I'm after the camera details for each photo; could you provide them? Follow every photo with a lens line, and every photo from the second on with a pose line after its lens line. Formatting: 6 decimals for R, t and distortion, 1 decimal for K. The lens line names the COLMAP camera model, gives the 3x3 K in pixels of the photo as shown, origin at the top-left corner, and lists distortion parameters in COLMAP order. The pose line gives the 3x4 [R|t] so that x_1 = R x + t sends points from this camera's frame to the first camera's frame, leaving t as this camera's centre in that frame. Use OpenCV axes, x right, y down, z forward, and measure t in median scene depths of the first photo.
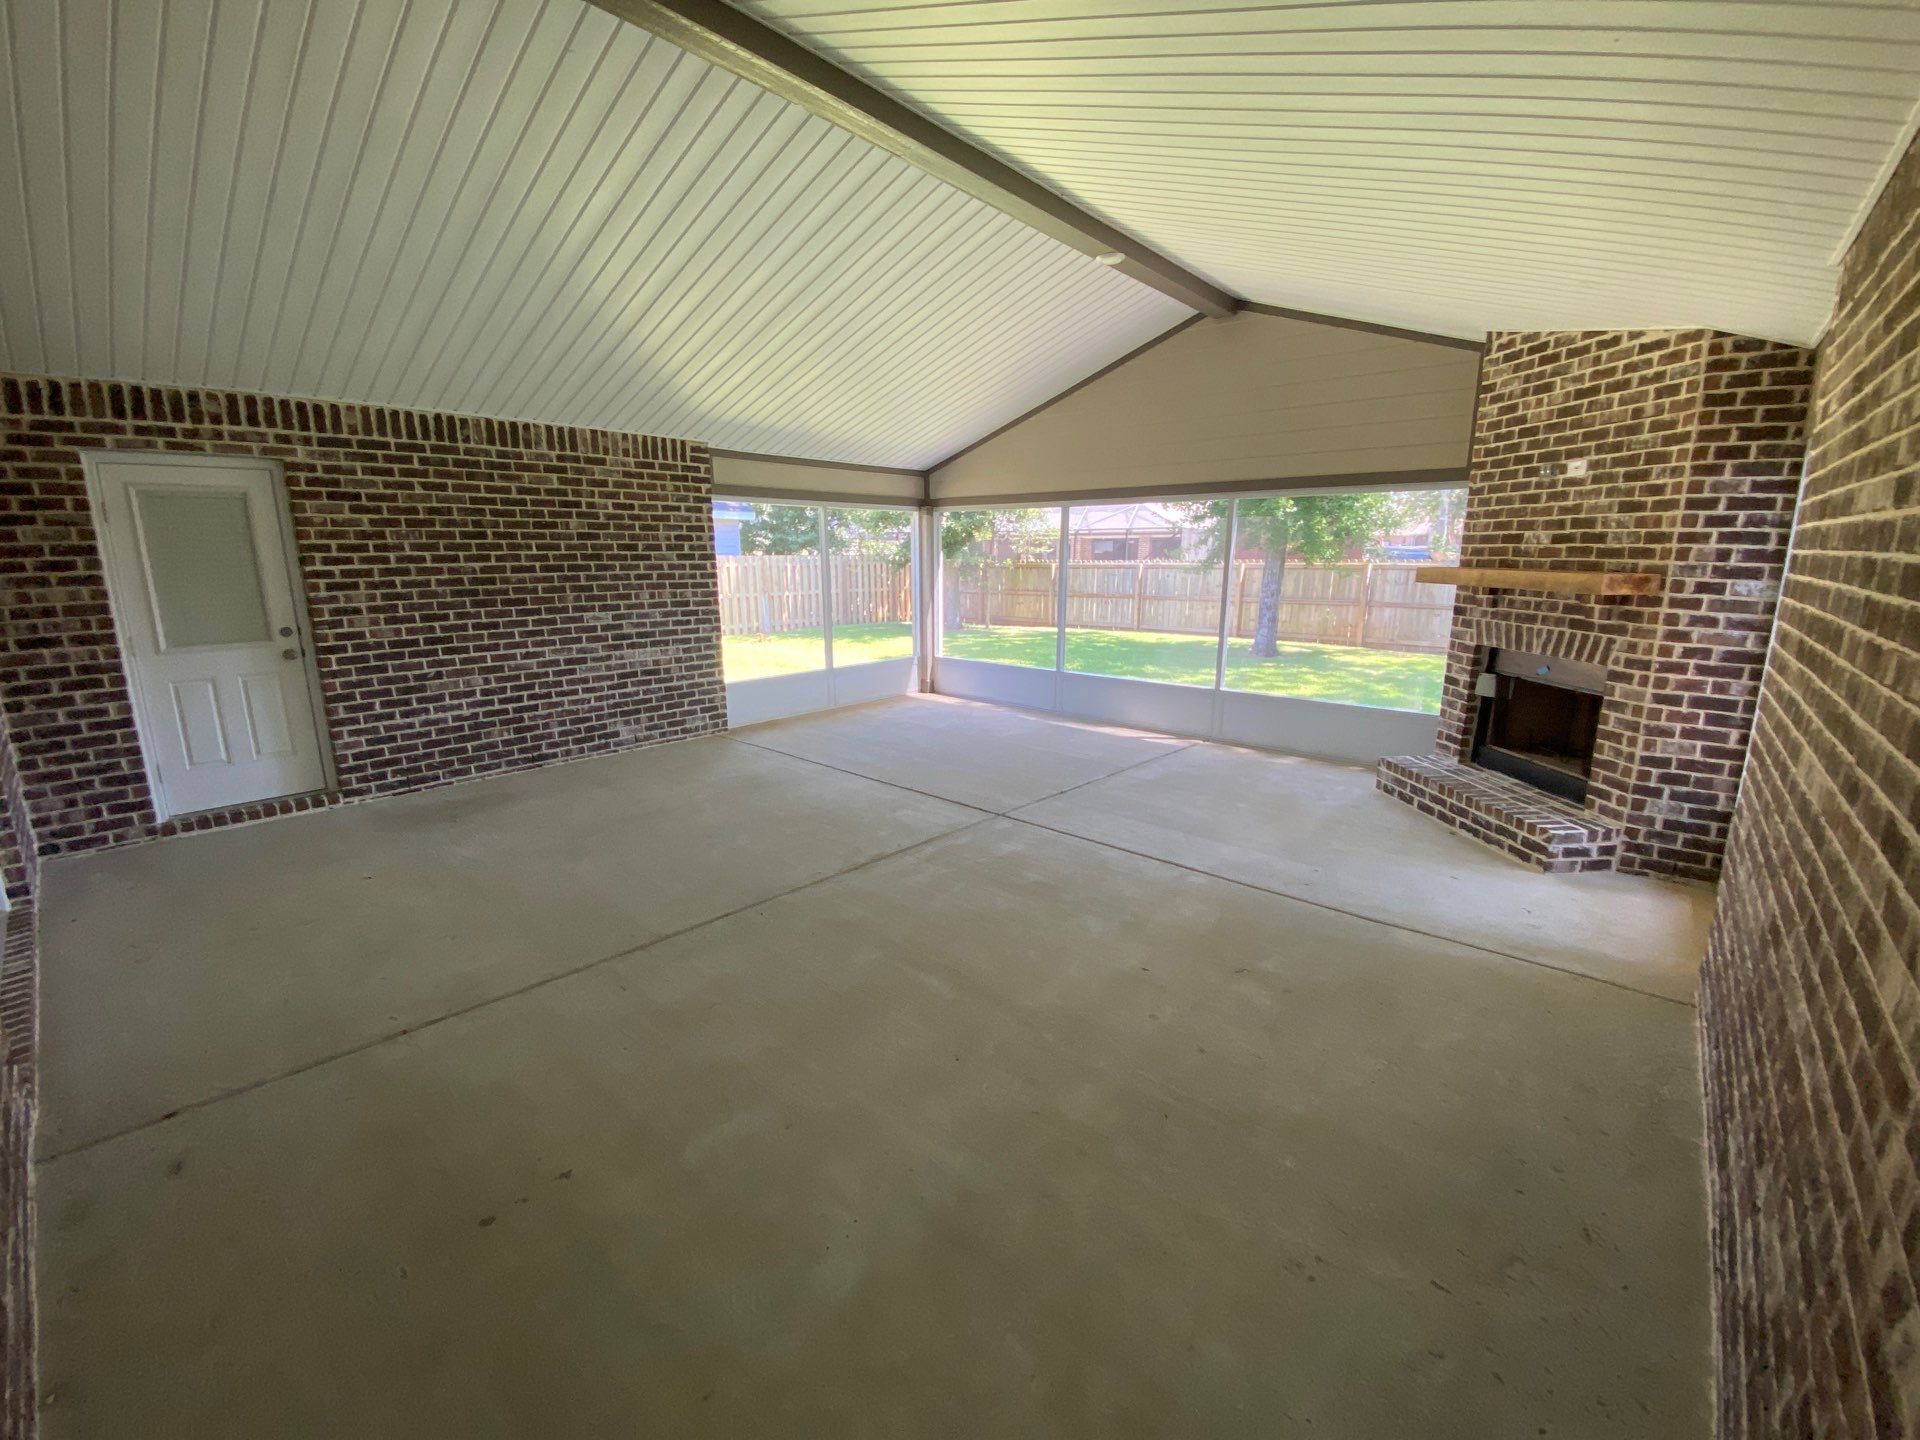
lens RADIAL K [[788.4, 0, 965.8], [0, 788.4, 723.6], [0, 0, 1]] dist [0.015937, -0.019050]
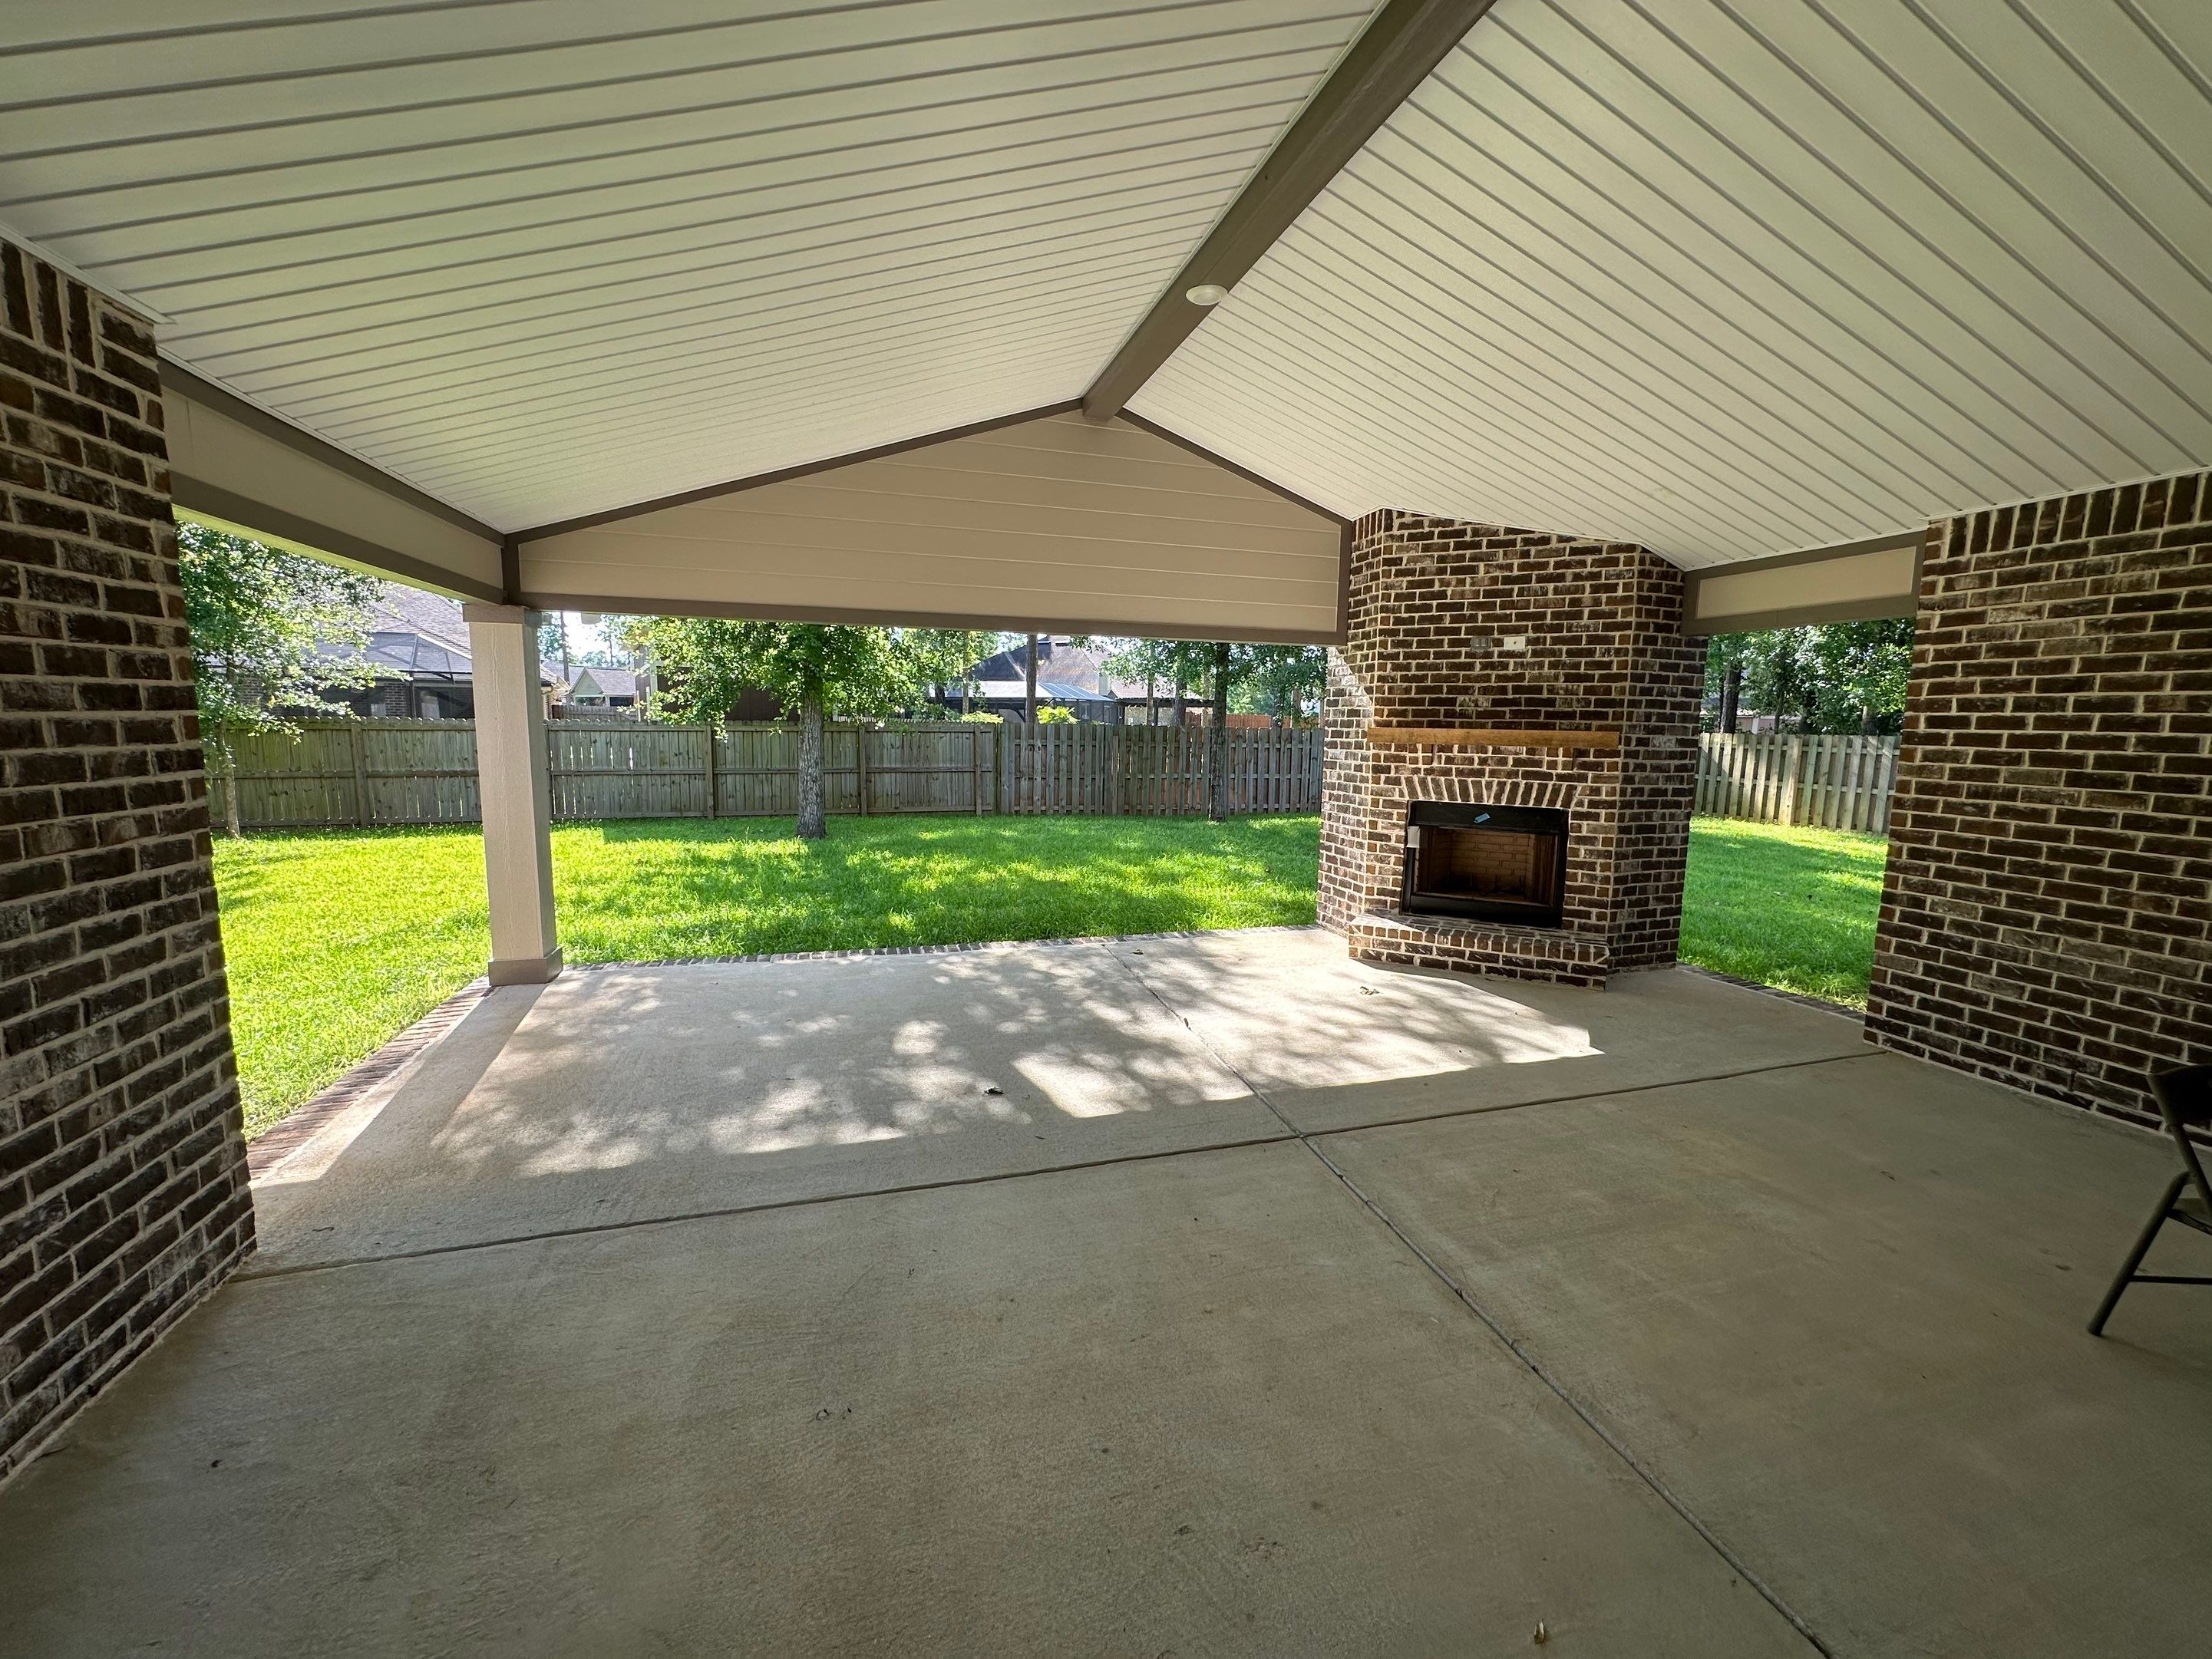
lens RADIAL K [[877.0, 0, 1109.4], [0, 877.0, 828.0], [0, 0, 1]] dist [-0.000455, -0.000148]
pose [[0.534112, -0.098033, 0.839710, -0.678629], [0.167848, 0.985778, 0.008323, -0.171085], [-0.828584, 0.136498, 0.542971, 0.858466]]
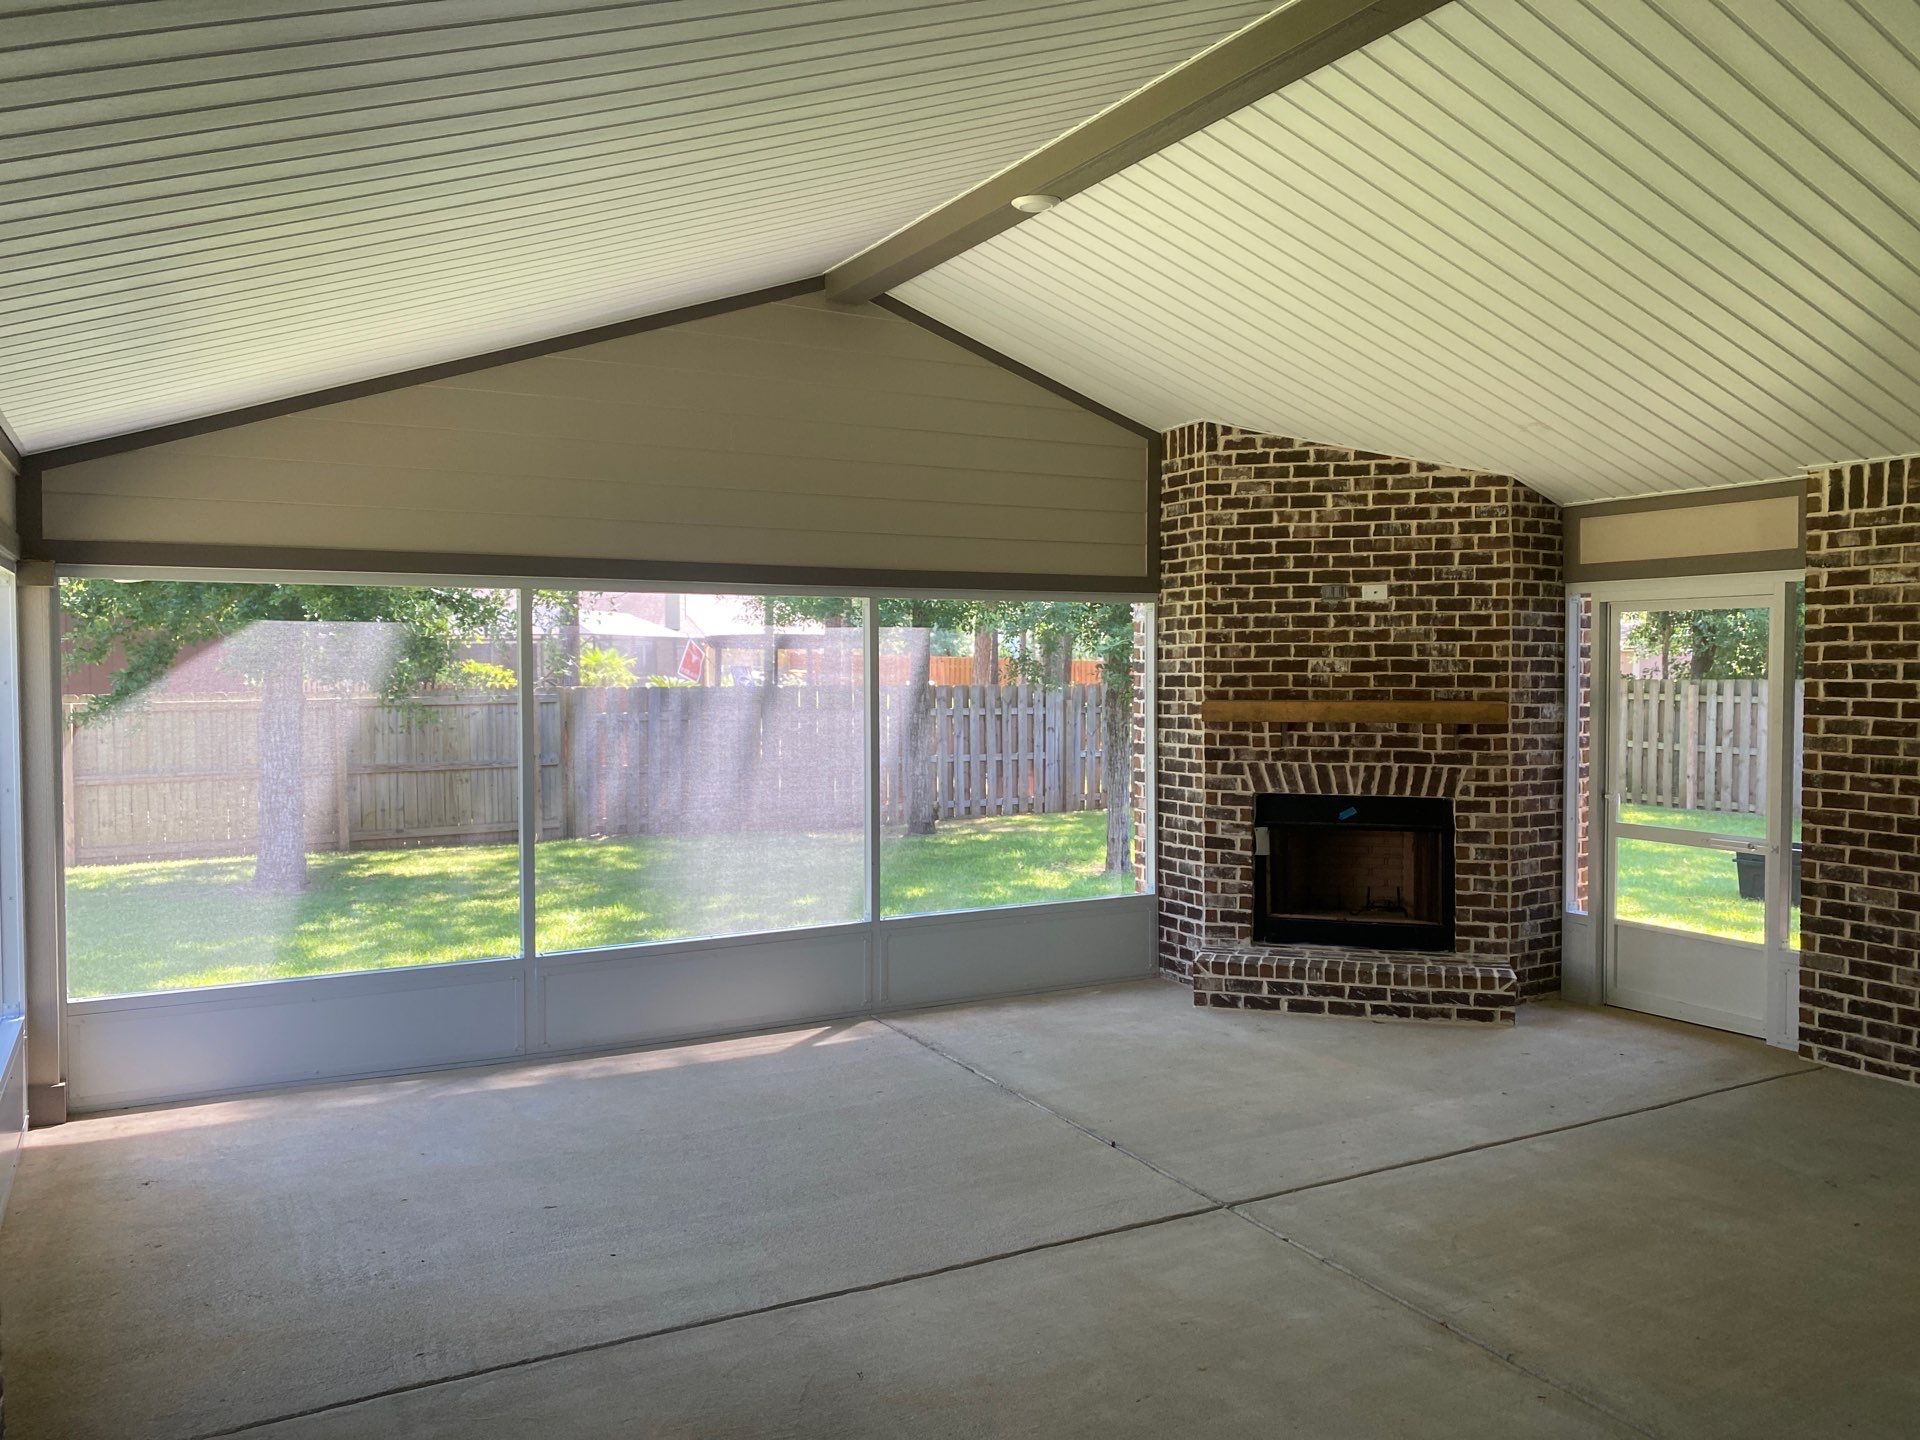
lens RADIAL K [[1467.1, 0, 964.0], [0, 1467.1, 708.1], [0, 0, 1]] dist [0.013179, -0.007837]
pose [[0.349946, -0.032310, 0.936213, -1.048524], [0.205742, 0.977654, -0.043164, -0.222525], [-0.913897, 0.207723, 0.348773, 0.897477]]
